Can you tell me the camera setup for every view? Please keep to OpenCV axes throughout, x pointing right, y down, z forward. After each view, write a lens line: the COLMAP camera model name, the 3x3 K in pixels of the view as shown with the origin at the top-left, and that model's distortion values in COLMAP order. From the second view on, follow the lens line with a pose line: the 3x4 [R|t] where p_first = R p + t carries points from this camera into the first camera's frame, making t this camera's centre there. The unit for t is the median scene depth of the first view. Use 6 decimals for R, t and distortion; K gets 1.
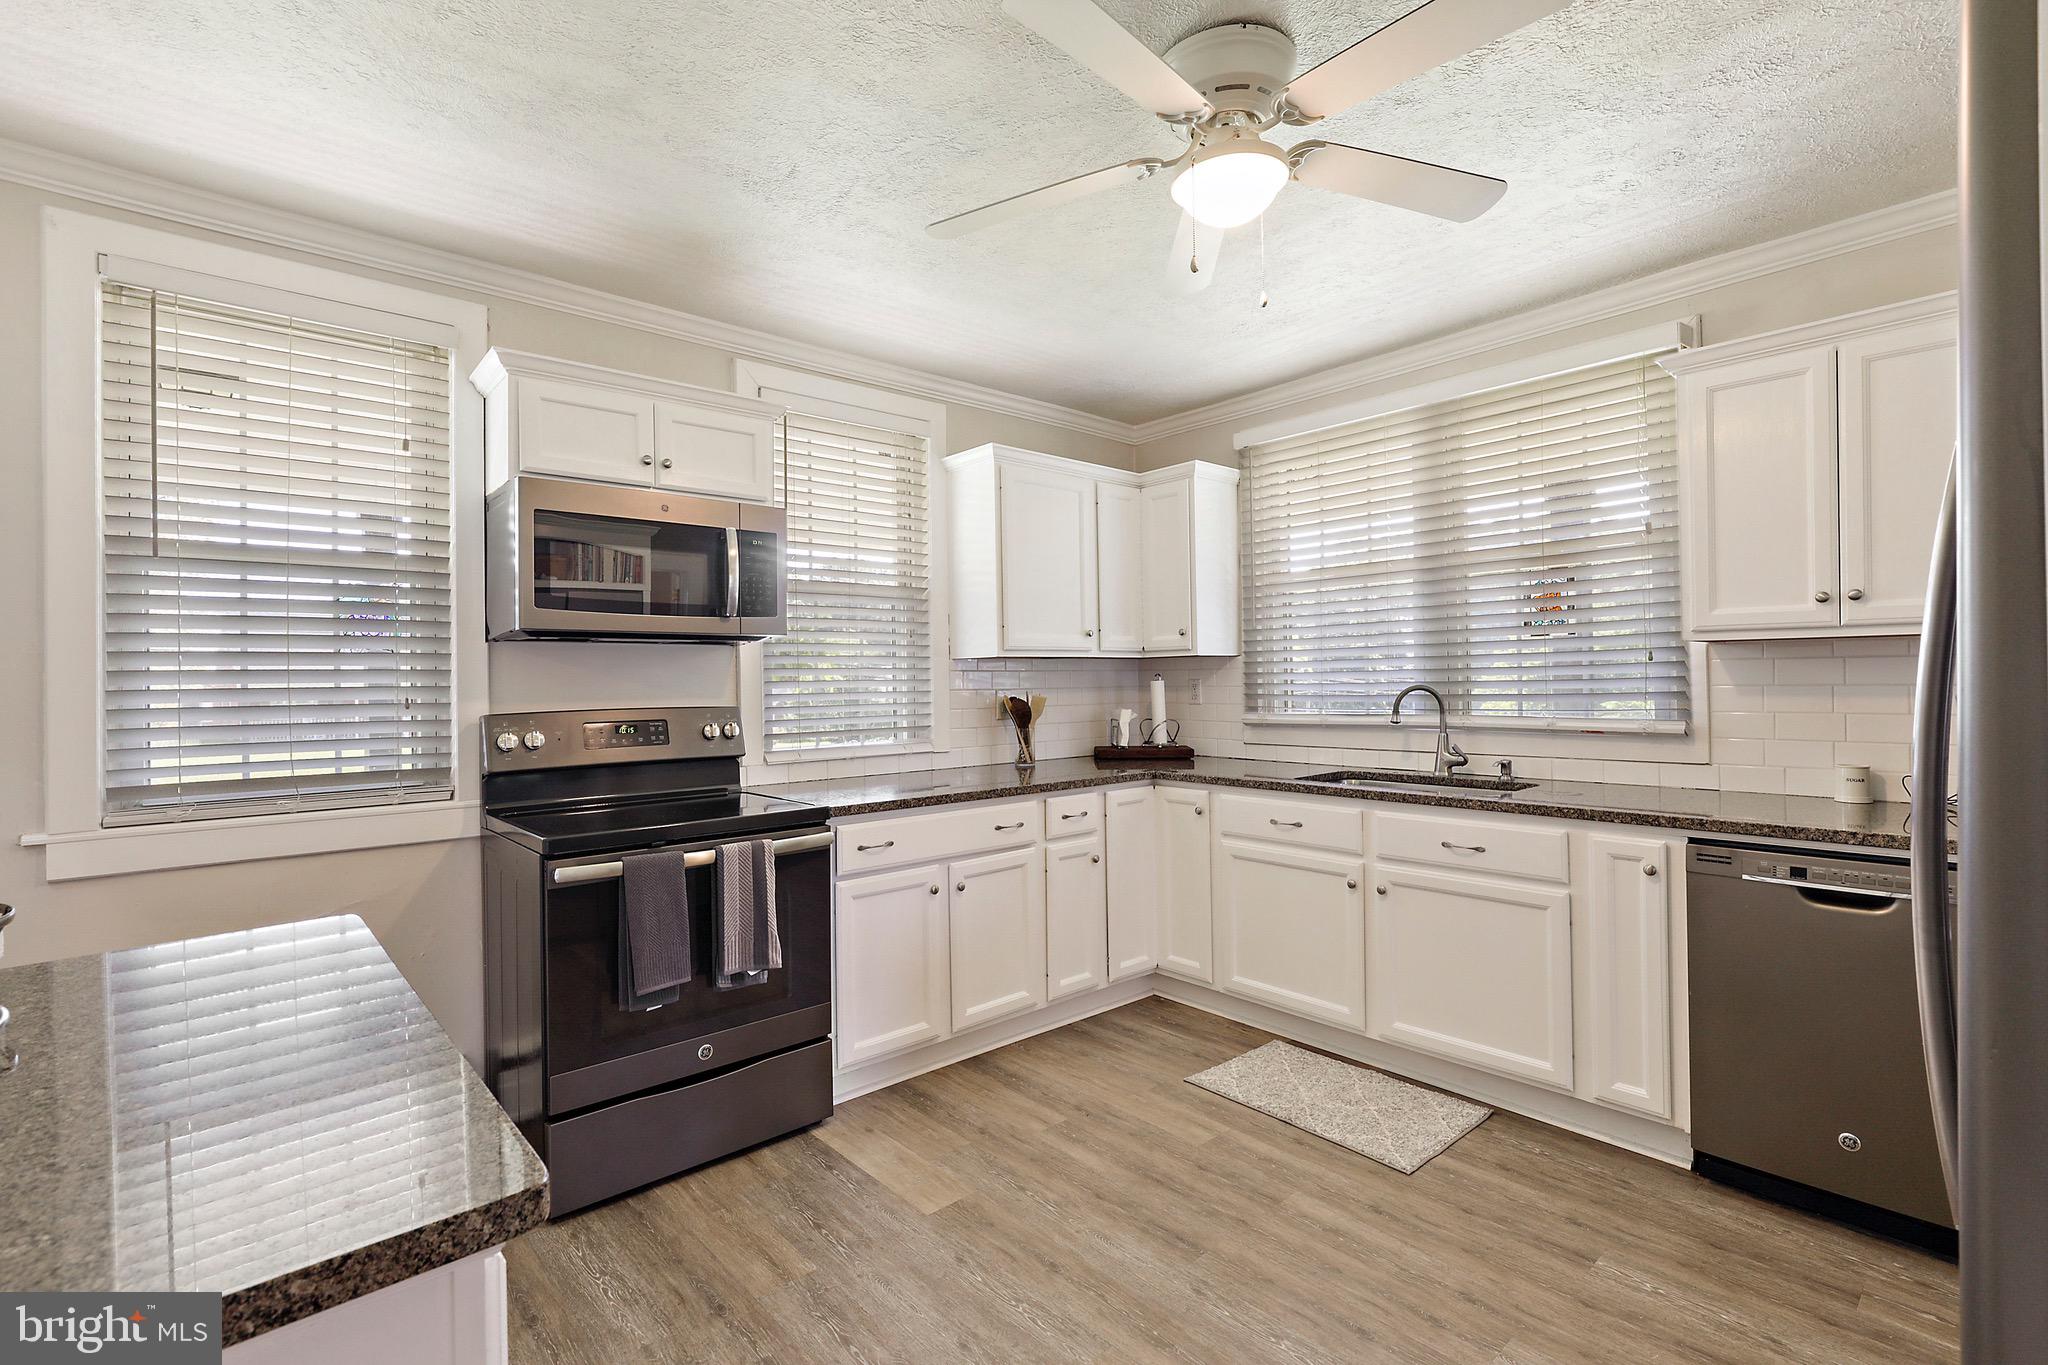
lens RADIAL K [[948.2, 0, 1029.7], [0, 948.2, 675.6], [0, 0, 1]] dist [-0.003276, -0.000026]
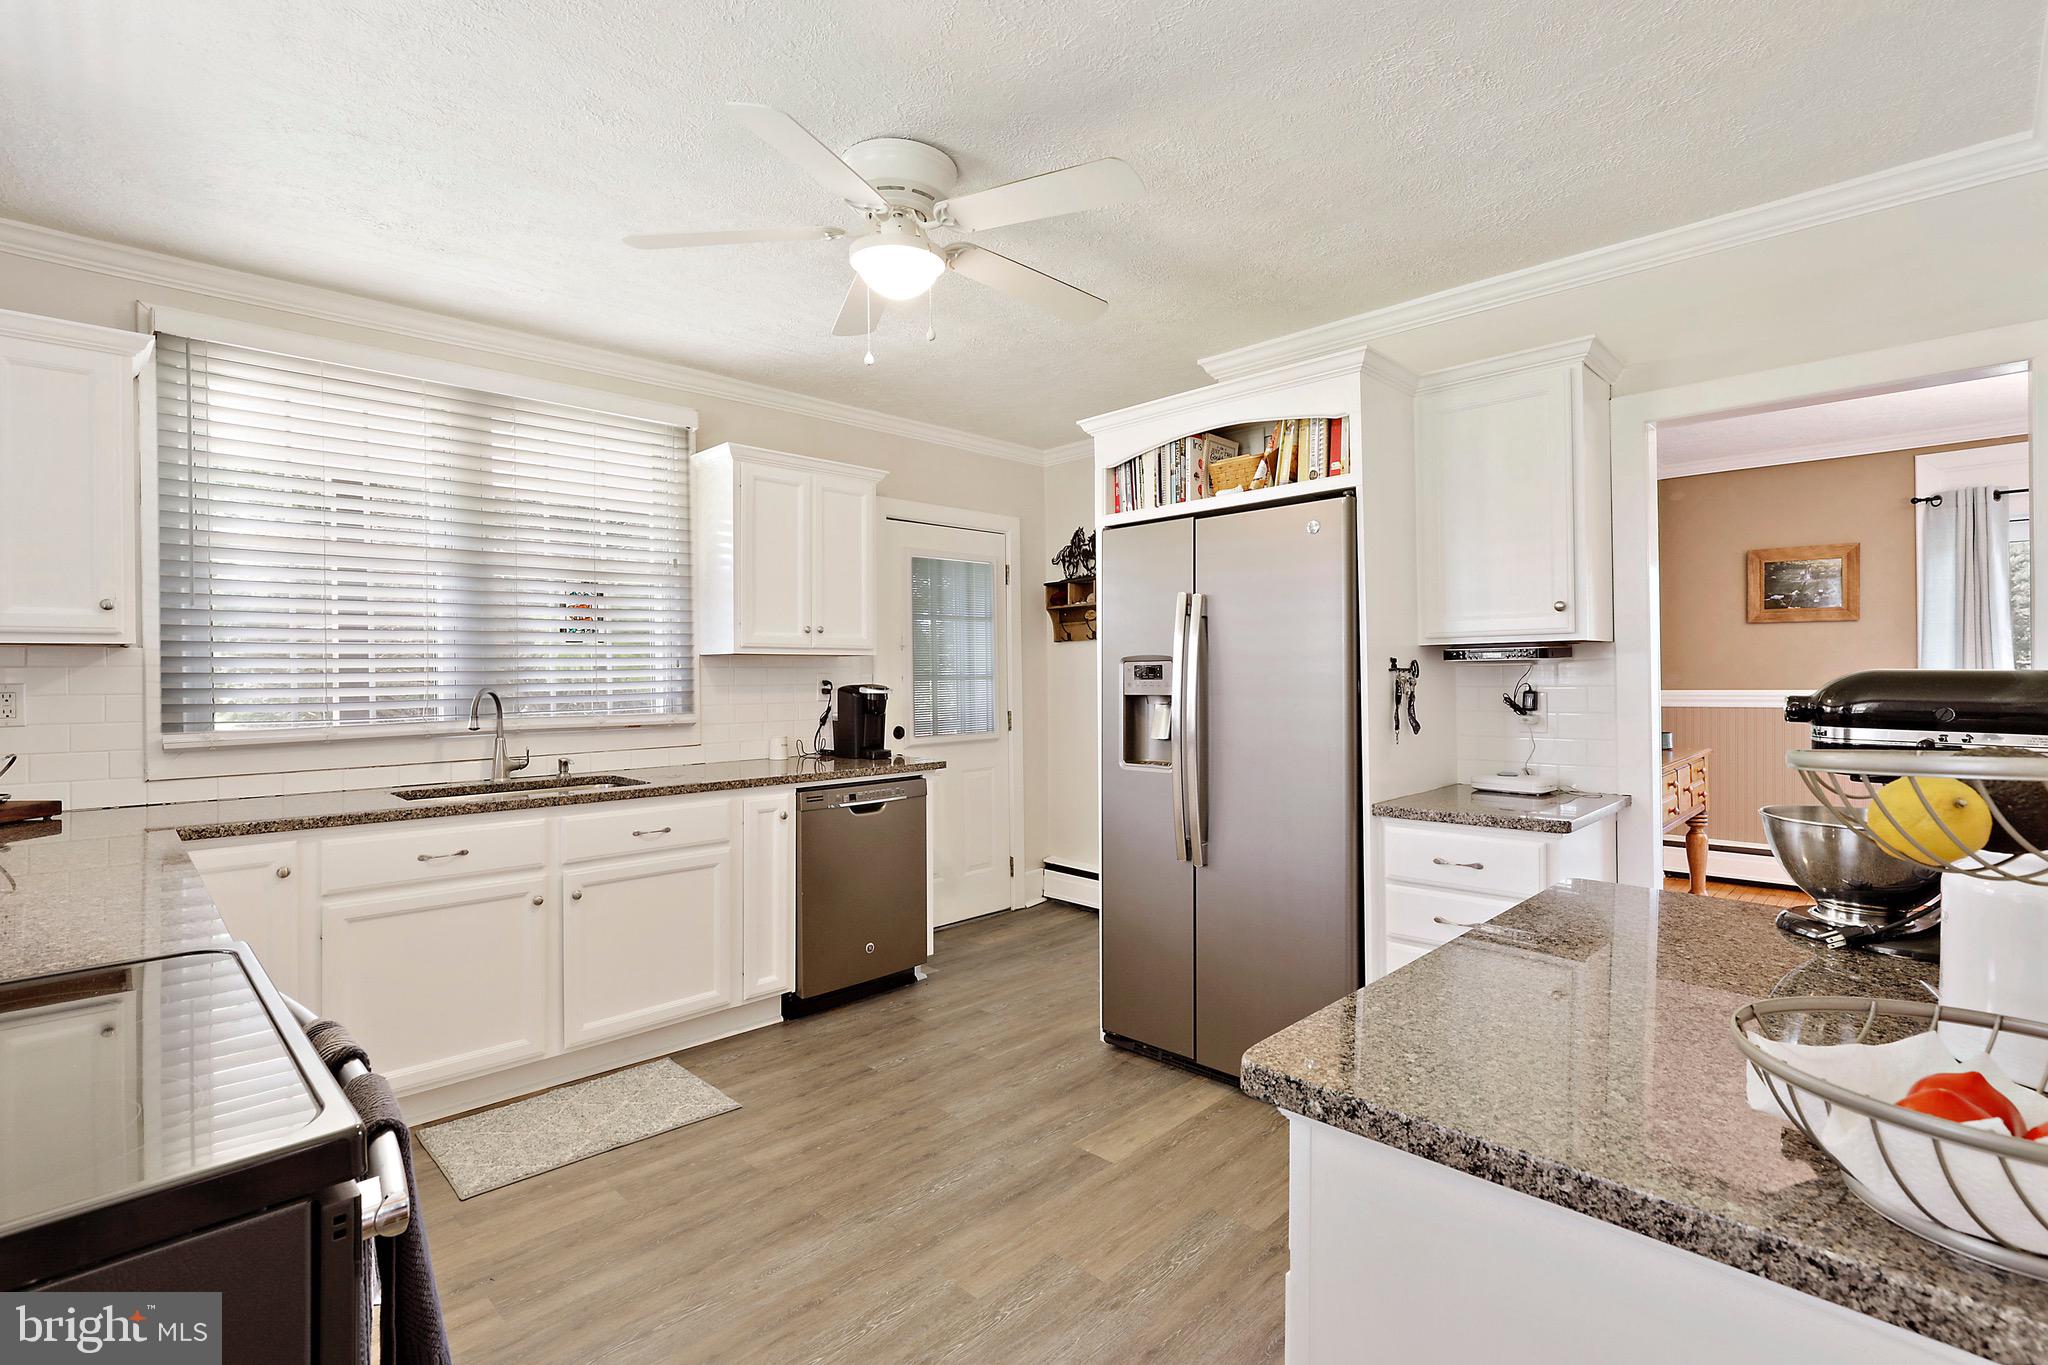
lens RADIAL K [[948.2, 0, 1058.4], [0, 948.2, 682.3], [0, 0, 1]] dist [-0.003276, -0.000026]
pose [[-0.083447, 0.005266, 0.996498, -0.735337], [0.004493, 0.999978, -0.004909, 0.014784], [-0.996502, 0.004068, -0.083469, 0.662646]]
